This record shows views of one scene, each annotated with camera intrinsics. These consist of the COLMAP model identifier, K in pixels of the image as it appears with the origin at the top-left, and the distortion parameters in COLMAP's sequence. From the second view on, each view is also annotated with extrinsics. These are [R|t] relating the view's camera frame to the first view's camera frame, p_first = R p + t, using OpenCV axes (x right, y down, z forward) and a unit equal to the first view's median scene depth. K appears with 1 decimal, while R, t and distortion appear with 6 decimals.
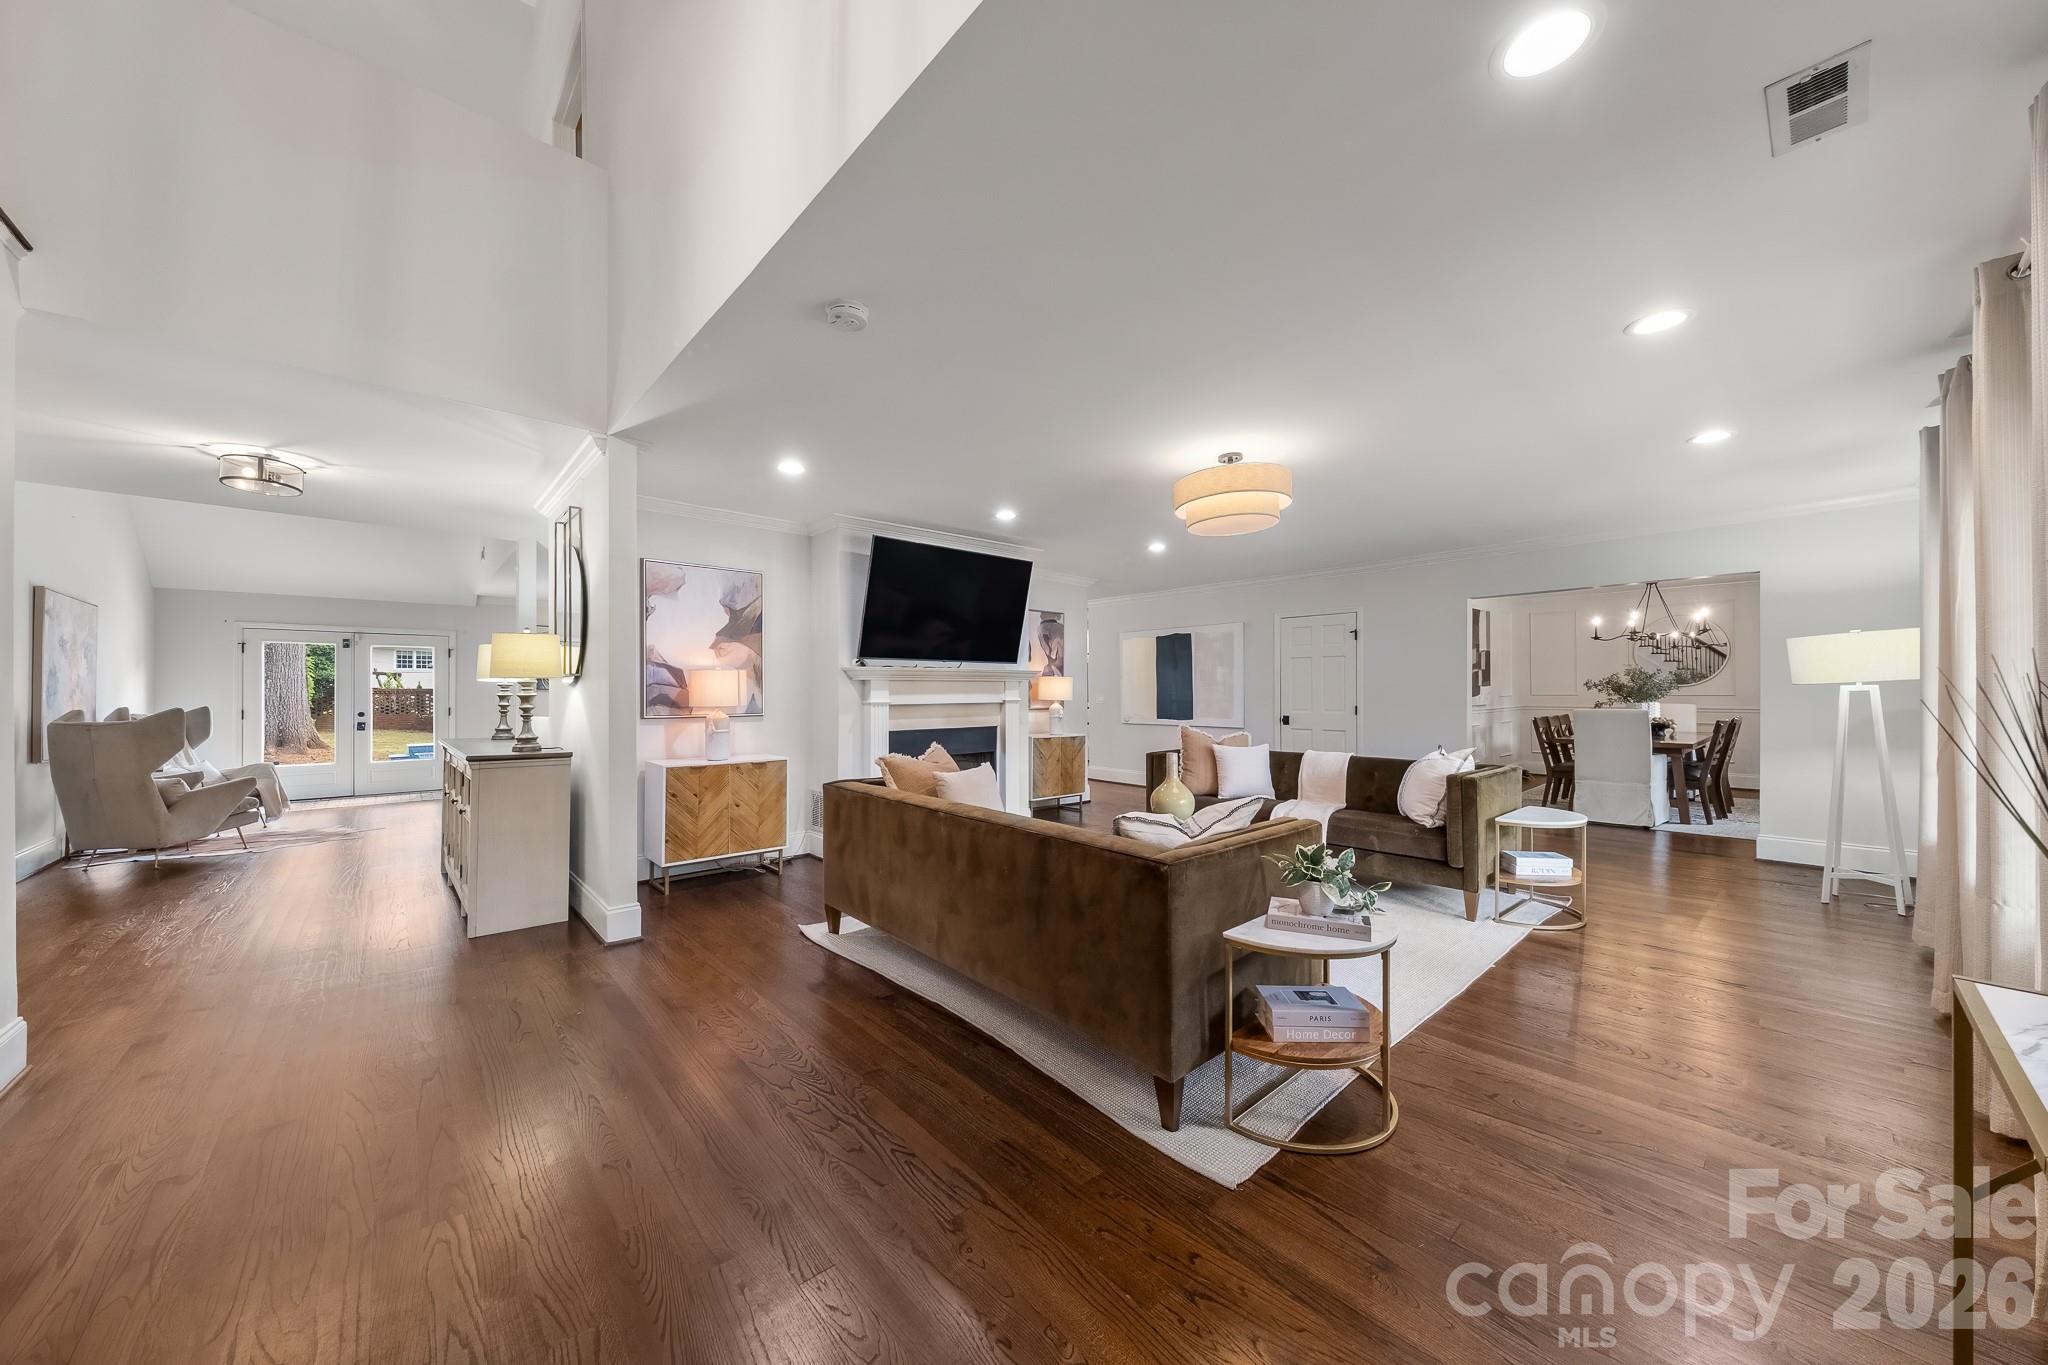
lens RADIAL K [[709.5, 0, 1014.2], [0, 709.5, 686.4], [0, 0, 1]] dist [0.007589, -0.001236]
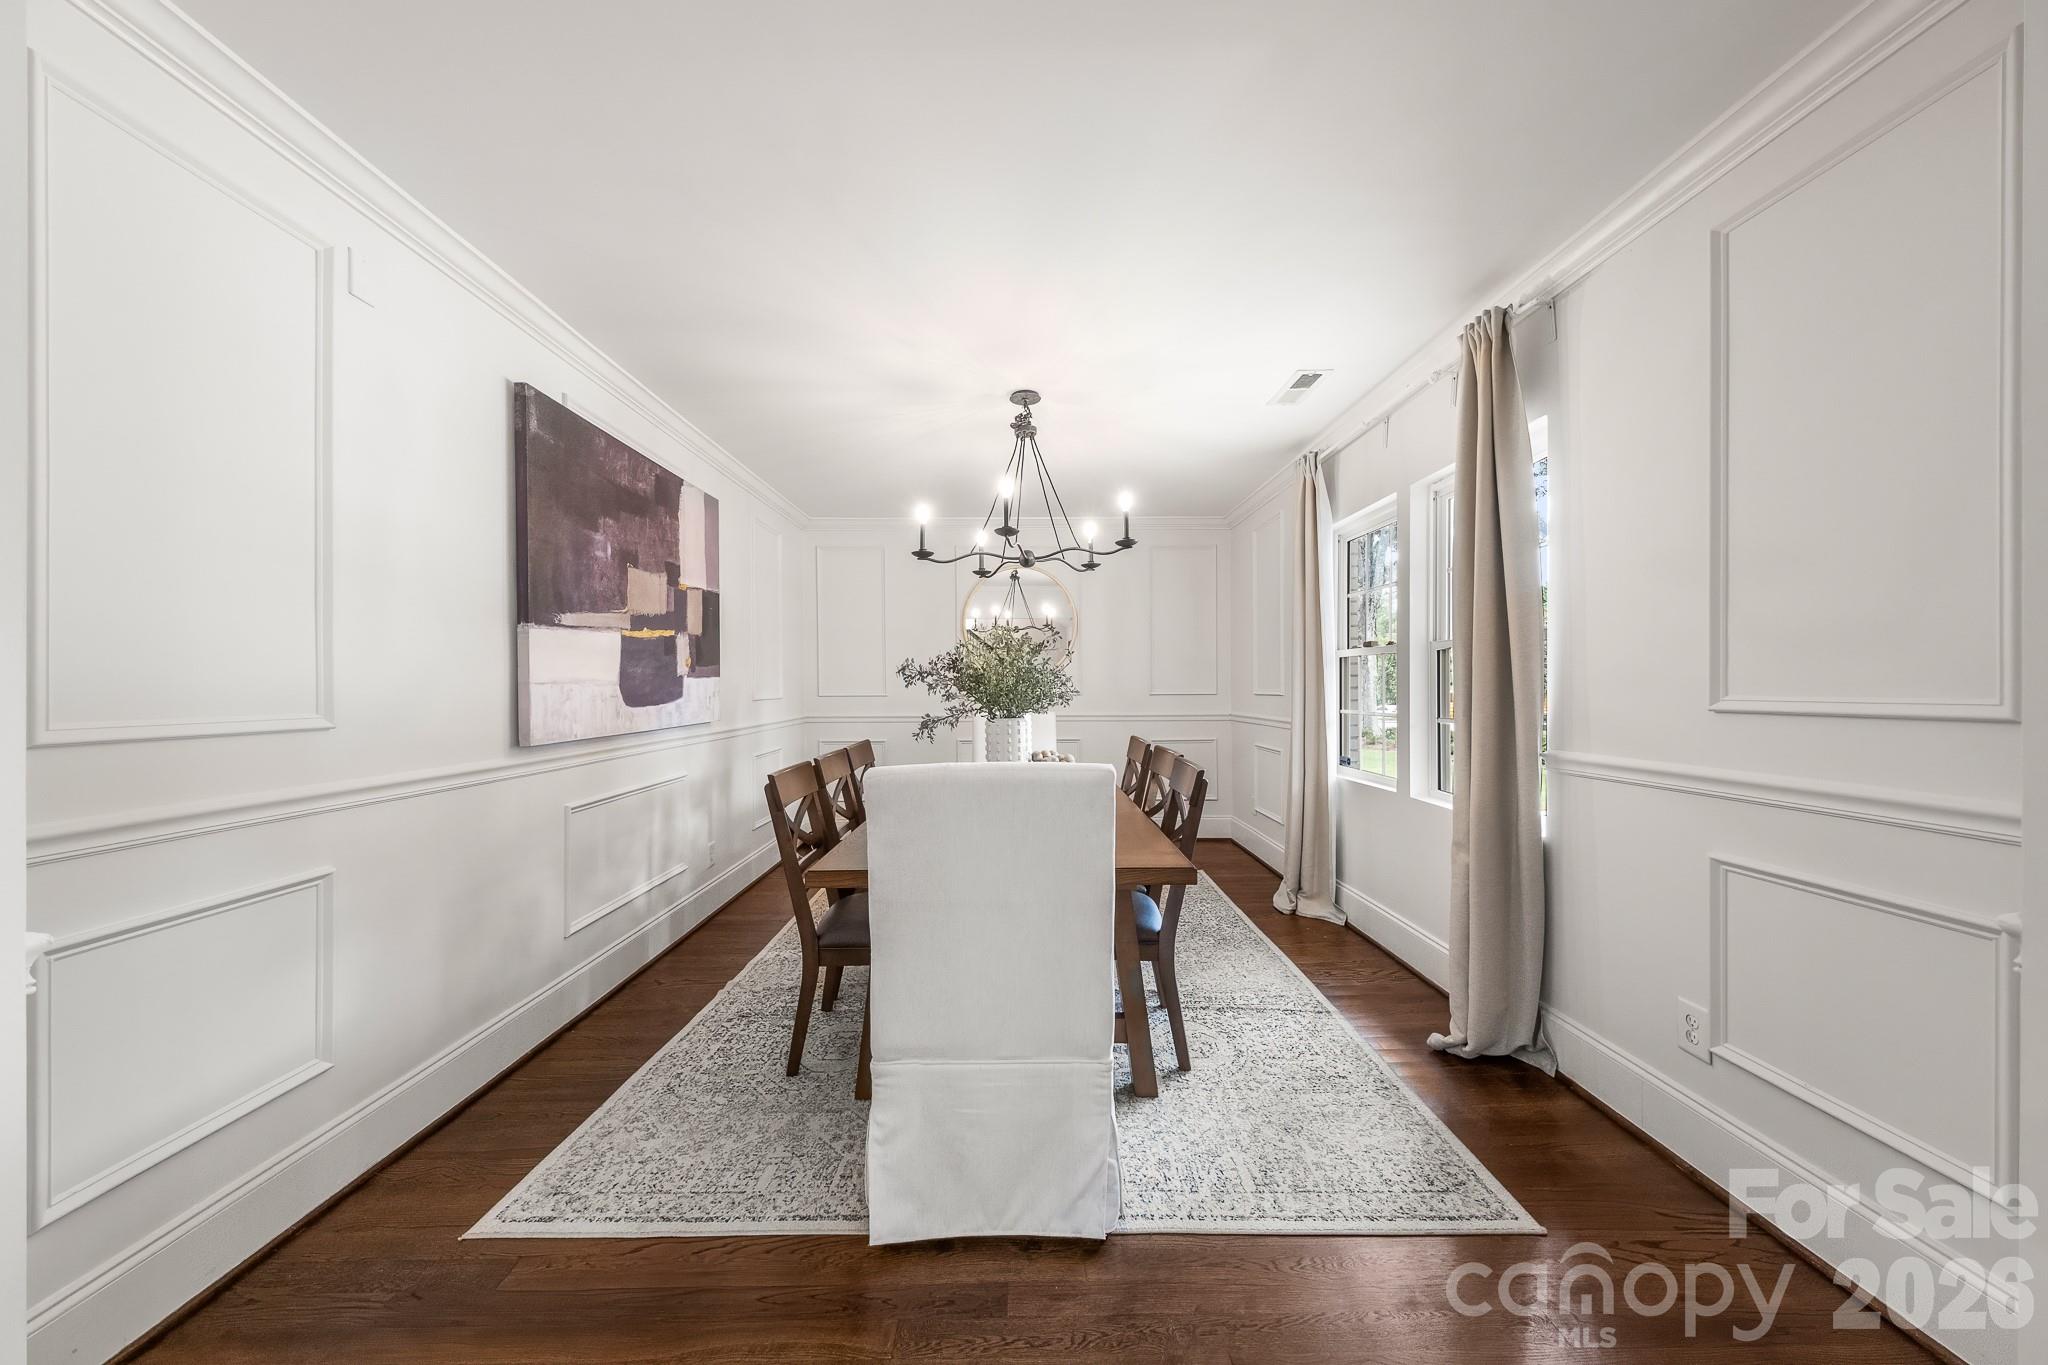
lens RADIAL K [[709.5, 0, 1018.6], [0, 709.5, 690.7], [0, 0, 1]] dist [0.007589, -0.001236]
pose [[0.655418, 0.001681, 0.755265, 0.546906], [-0.004625, 0.999988, 0.001788, 0.006790], [-0.755252, -0.004665, 0.655417, 0.691198]]
